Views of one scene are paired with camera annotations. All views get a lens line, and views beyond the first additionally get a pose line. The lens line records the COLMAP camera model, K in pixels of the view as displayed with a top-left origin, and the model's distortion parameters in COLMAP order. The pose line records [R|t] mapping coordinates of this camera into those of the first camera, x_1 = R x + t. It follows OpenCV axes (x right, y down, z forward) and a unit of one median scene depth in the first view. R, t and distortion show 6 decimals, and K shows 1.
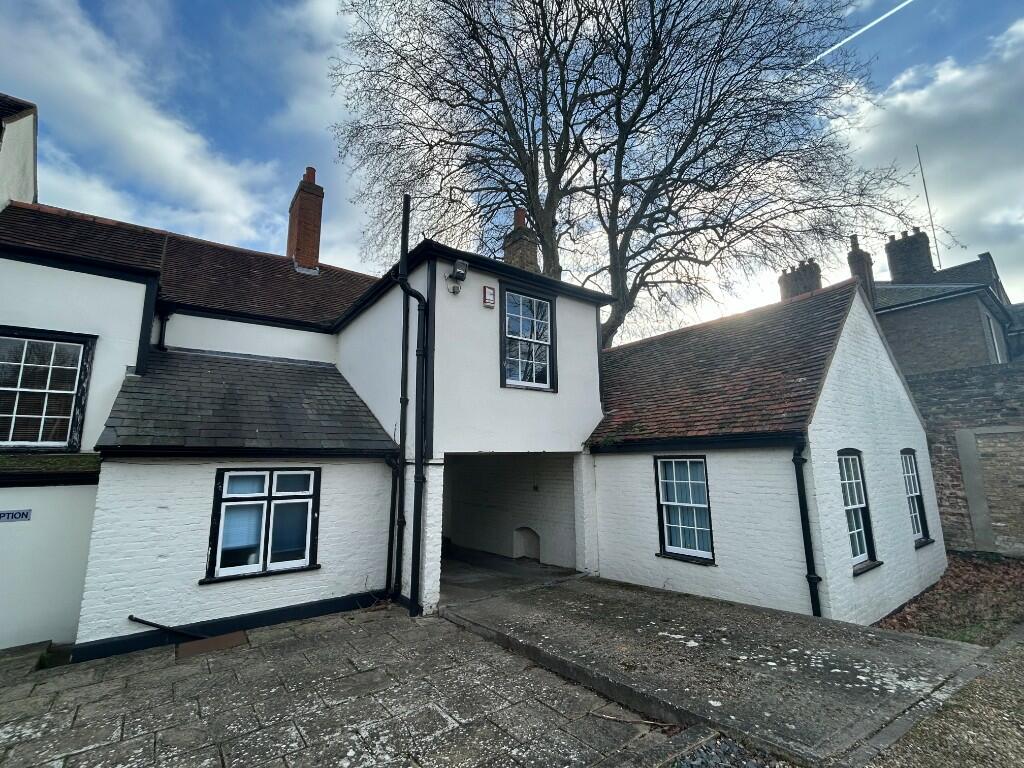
lens RADIAL K [[450.0, 0, 513.4], [0, 450.0, 384.3], [0, 0, 1]] dist [0.001799, 0.001428]
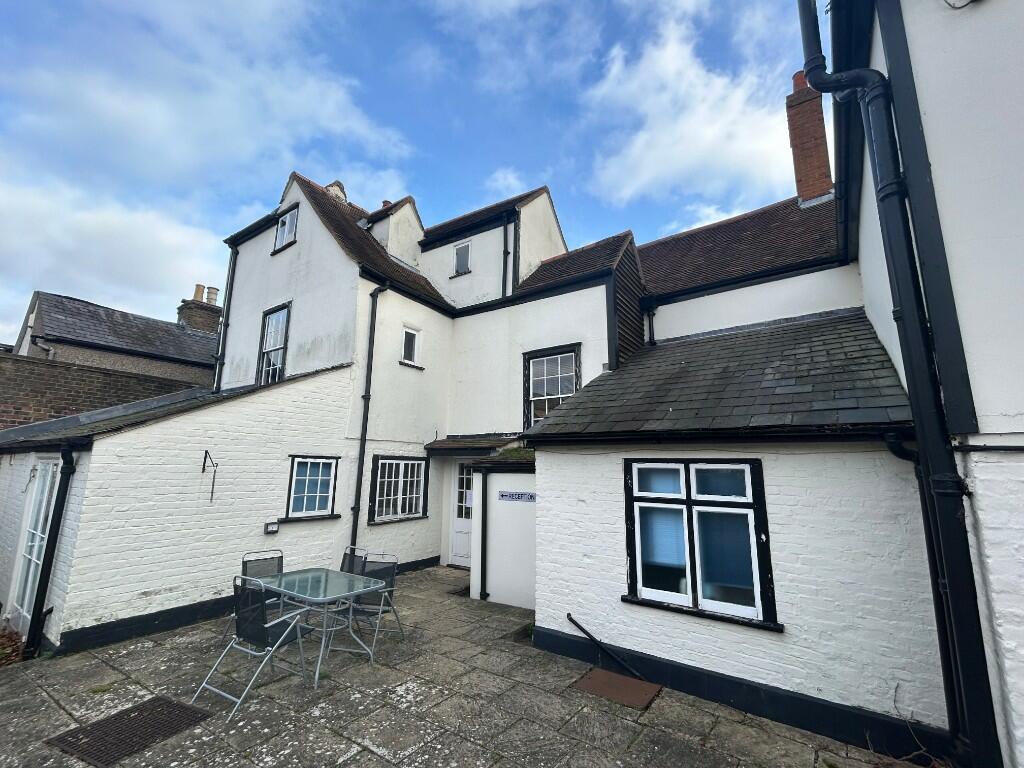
lens RADIAL K [[450.0, 0, 509.1], [0, 450.0, 385.2], [0, 0, 1]] dist [0.001799, 0.001428]
pose [[0.310262, -0.157785, -0.937466, 0.059618], [0.147046, 0.982227, -0.116653, 0.121379], [0.939210, -0.101657, 0.327949, 0.554621]]
